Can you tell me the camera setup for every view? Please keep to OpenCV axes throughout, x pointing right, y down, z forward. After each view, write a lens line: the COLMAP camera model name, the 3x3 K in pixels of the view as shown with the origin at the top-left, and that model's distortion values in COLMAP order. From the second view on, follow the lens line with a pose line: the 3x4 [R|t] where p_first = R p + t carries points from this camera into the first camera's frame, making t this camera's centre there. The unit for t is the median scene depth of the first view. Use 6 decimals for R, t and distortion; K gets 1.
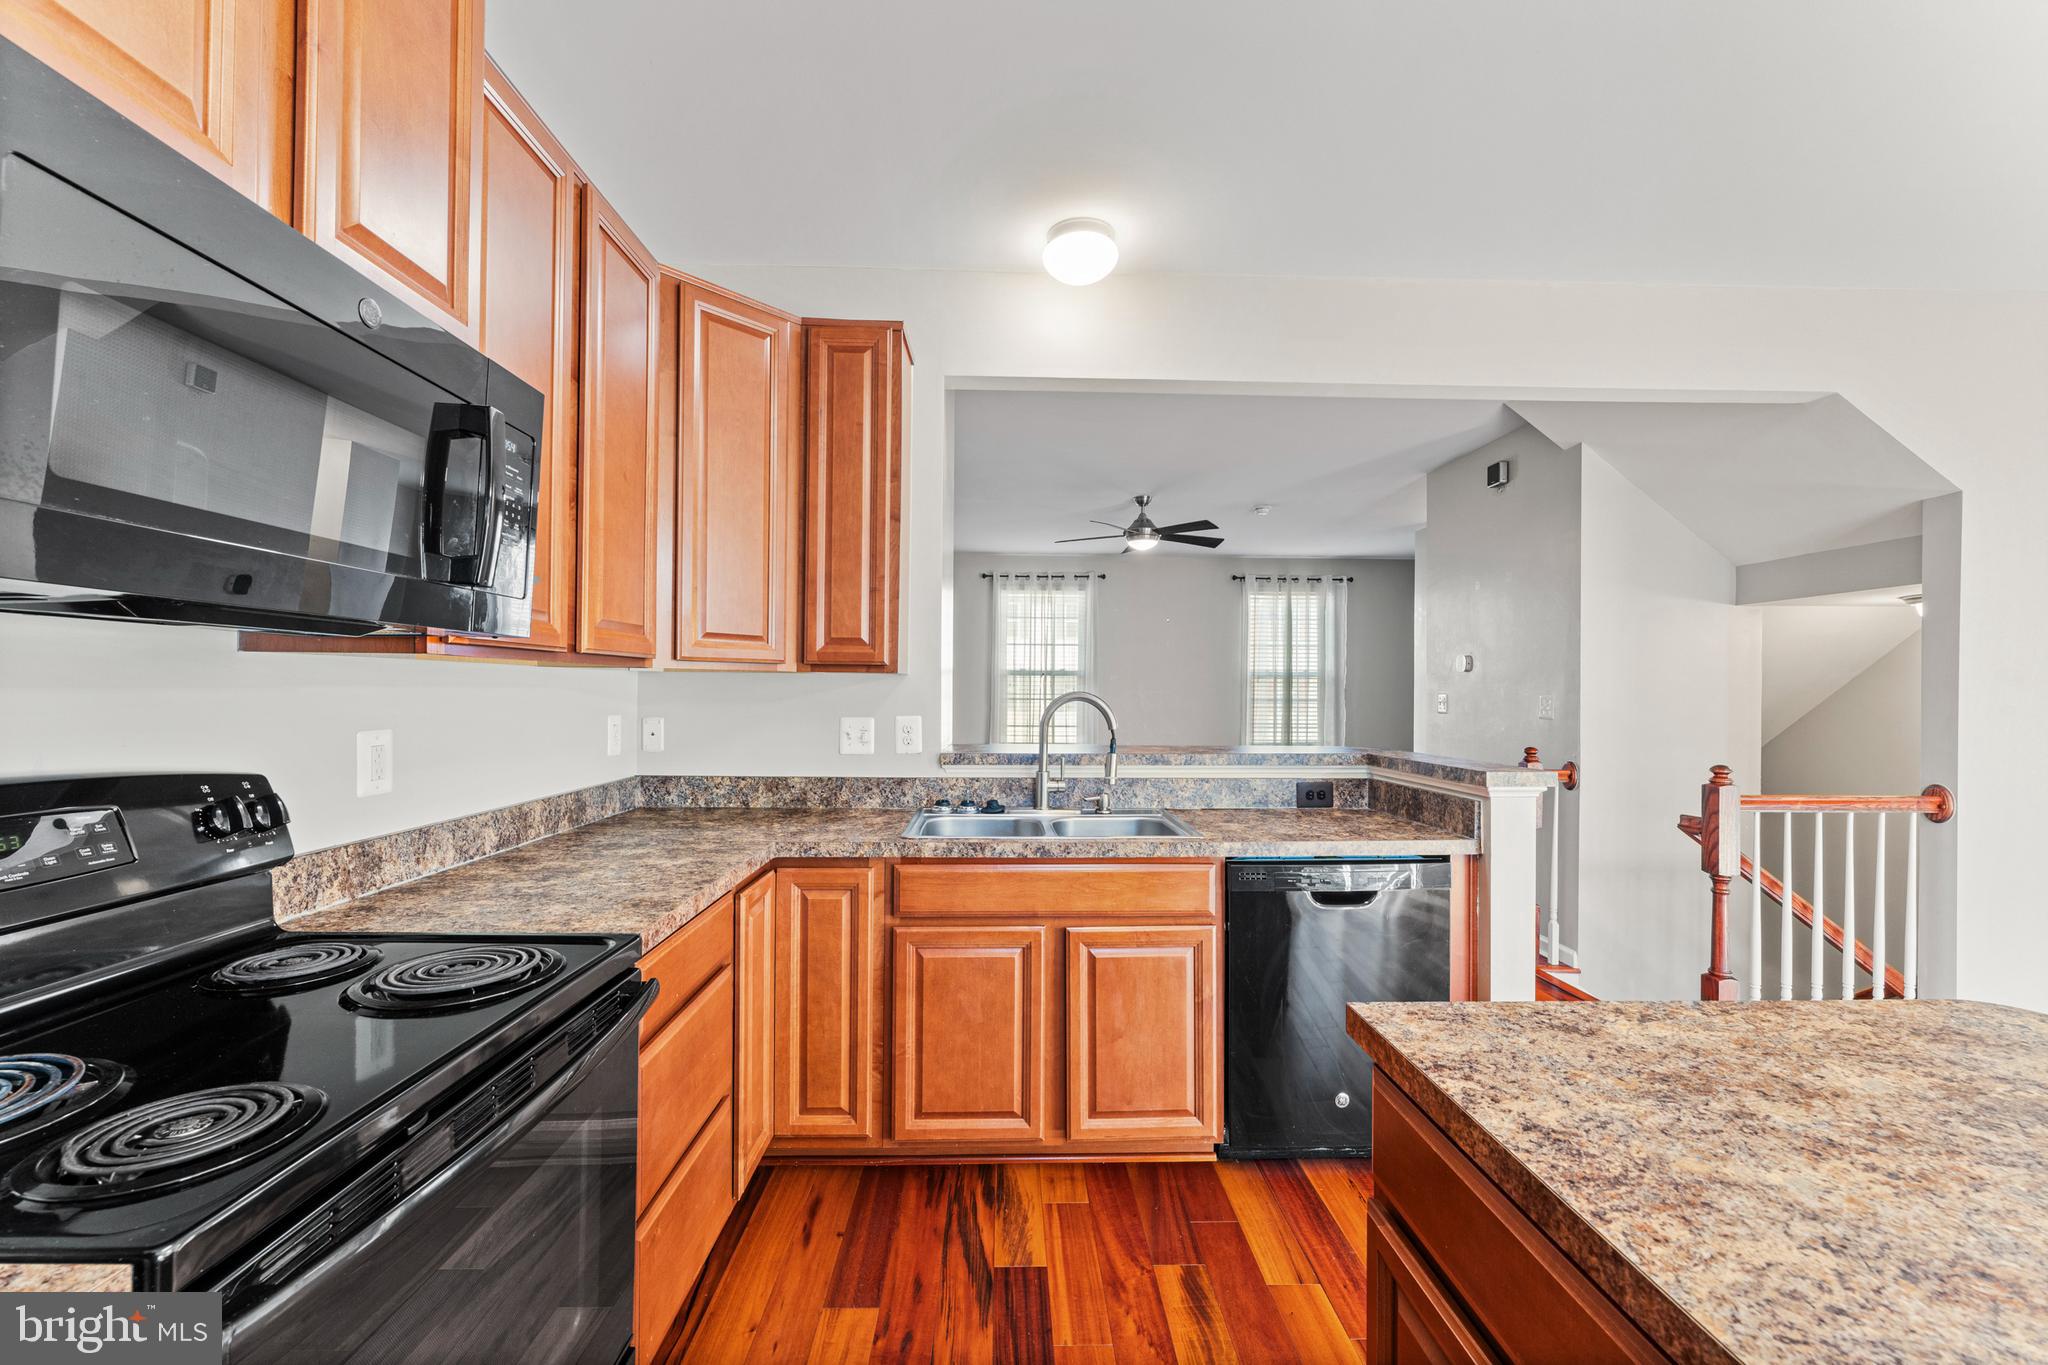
lens RADIAL K [[822.2, 0, 1028.2], [0, 822.2, 687.2], [0, 0, 1]] dist [0.002129, -0.000662]
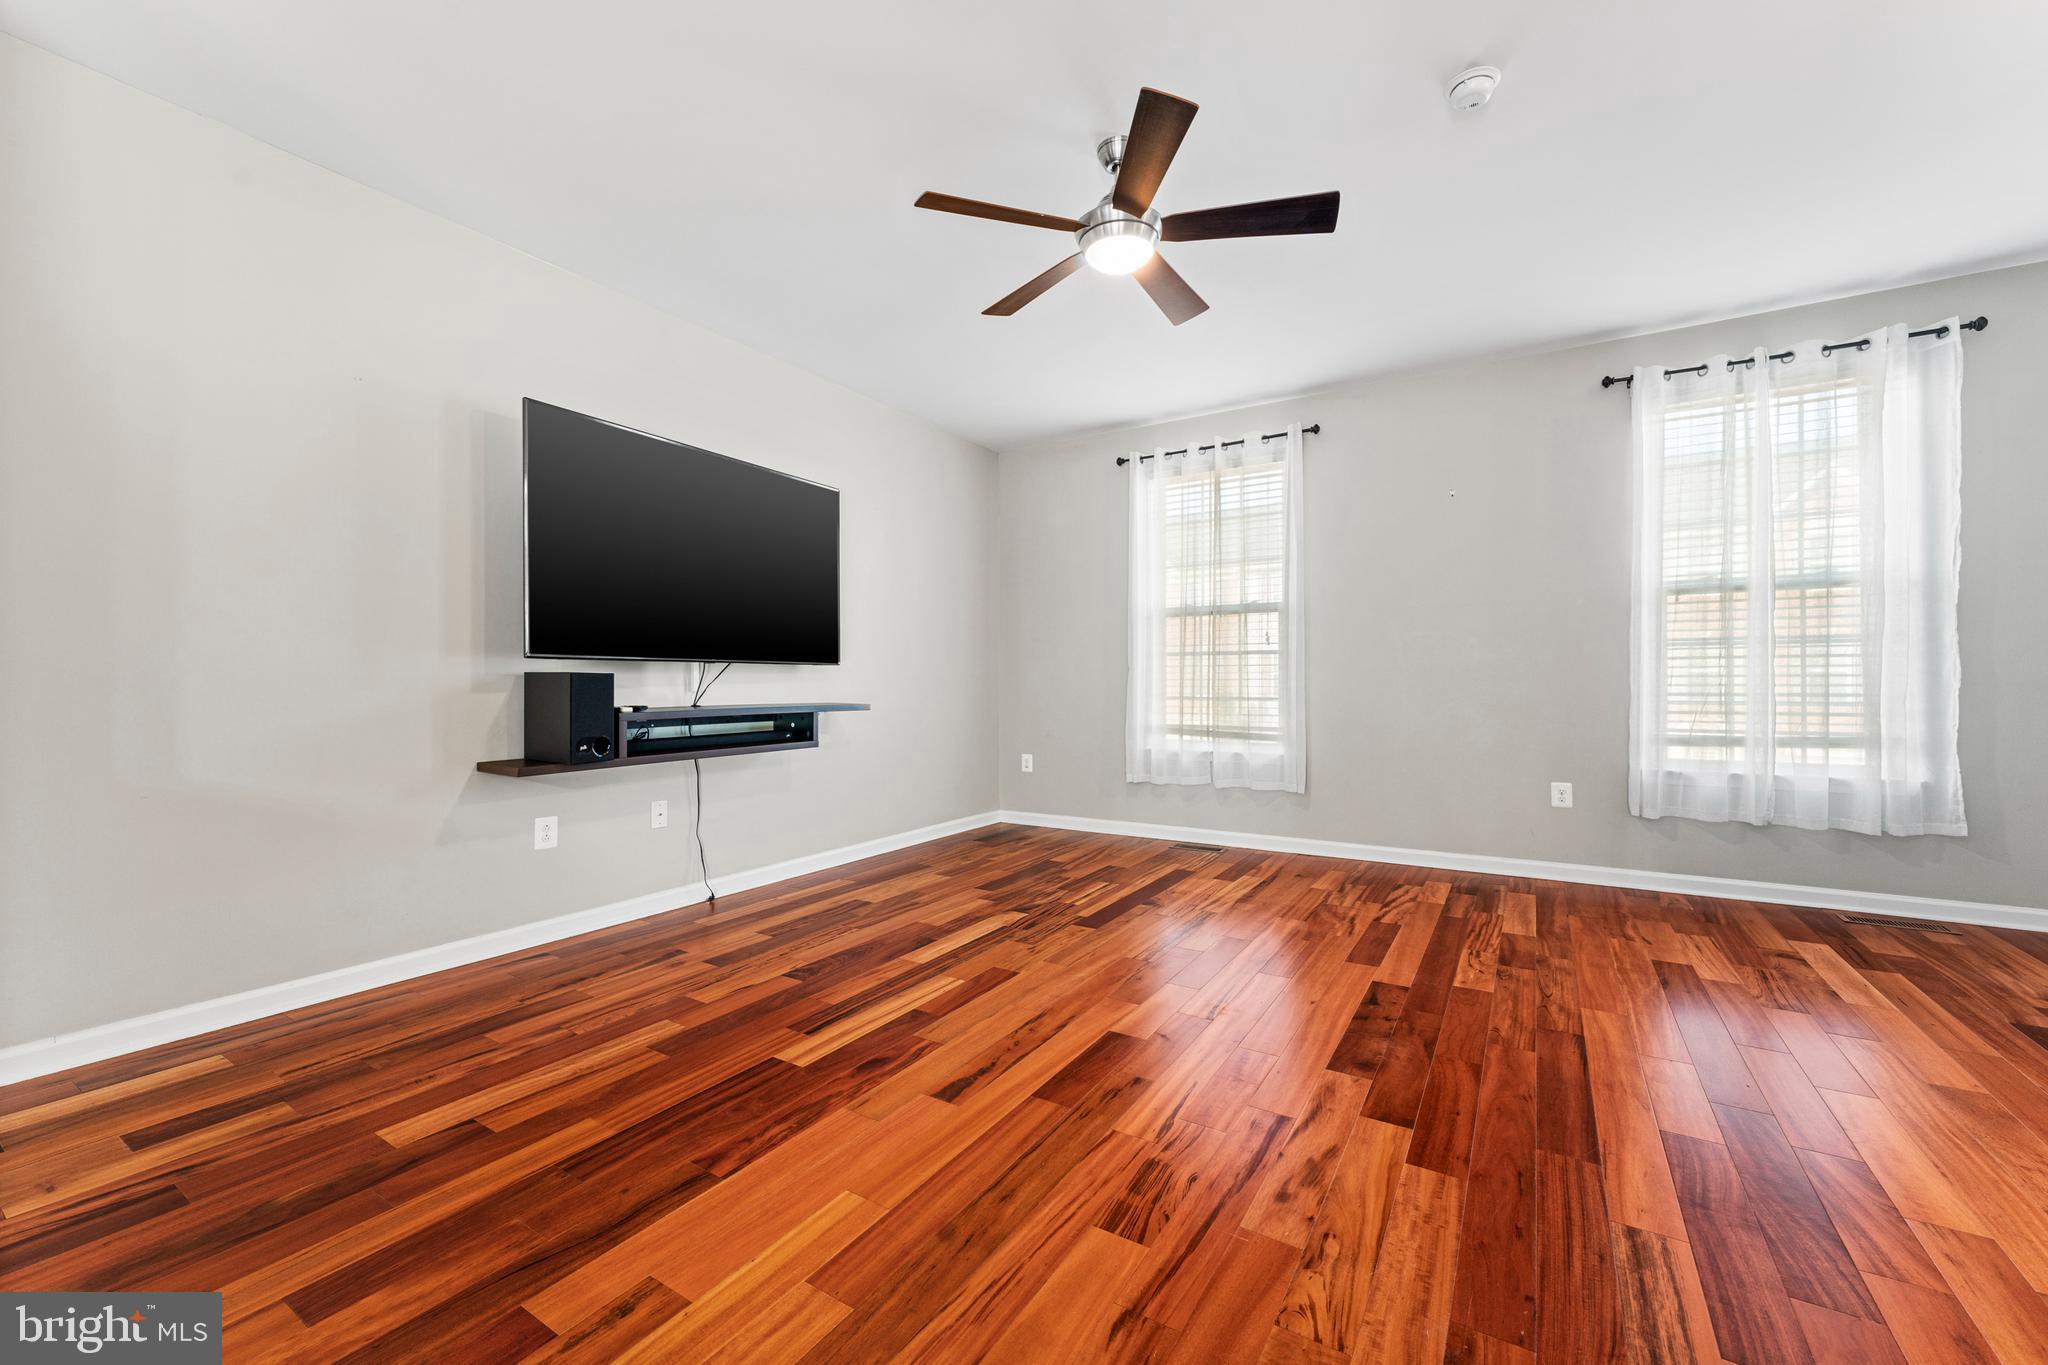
lens RADIAL K [[822.2, 0, 1011.3], [0, 822.2, 688.3], [0, 0, 1]] dist [0.002129, -0.000662]
pose [[0.826141, -0.002725, -0.563456, 0.933044], [0.007757, 0.999949, 0.006537, 0.140101], [0.563409, -0.009771, 0.826120, 1.673919]]
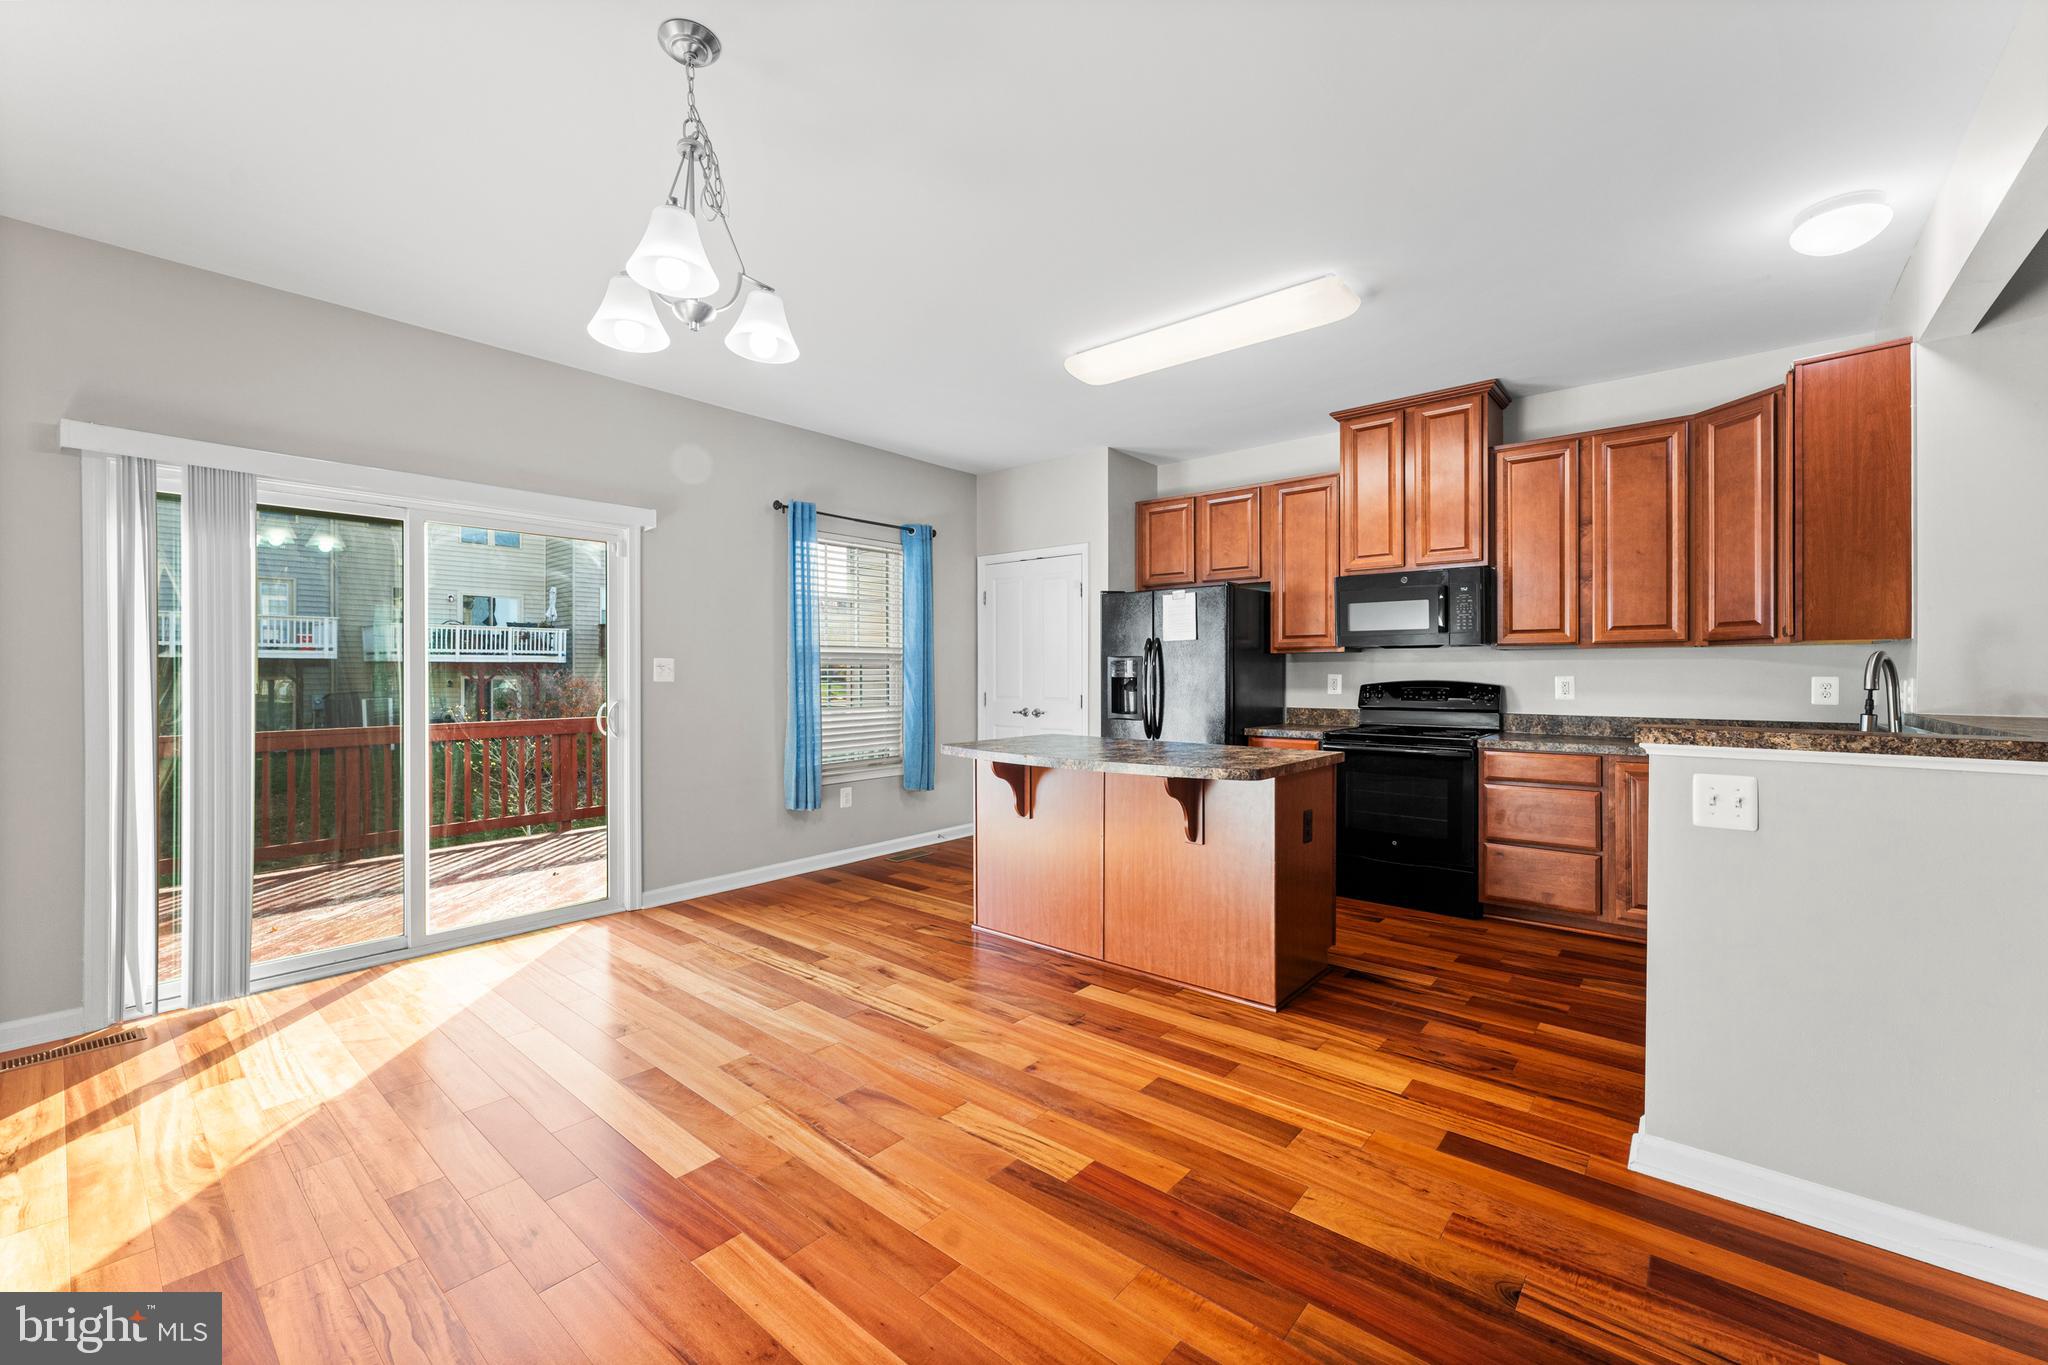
lens RADIAL K [[822.2, 0, 1032.3], [0, 822.2, 674.3], [0, 0, 1]] dist [0.002129, -0.000662]
pose [[-0.665803, -0.007423, -0.746091, 1.757080], [-0.001390, 0.999961, -0.008708, 0.052245], [0.746126, -0.004760, -0.665787, 1.090449]]
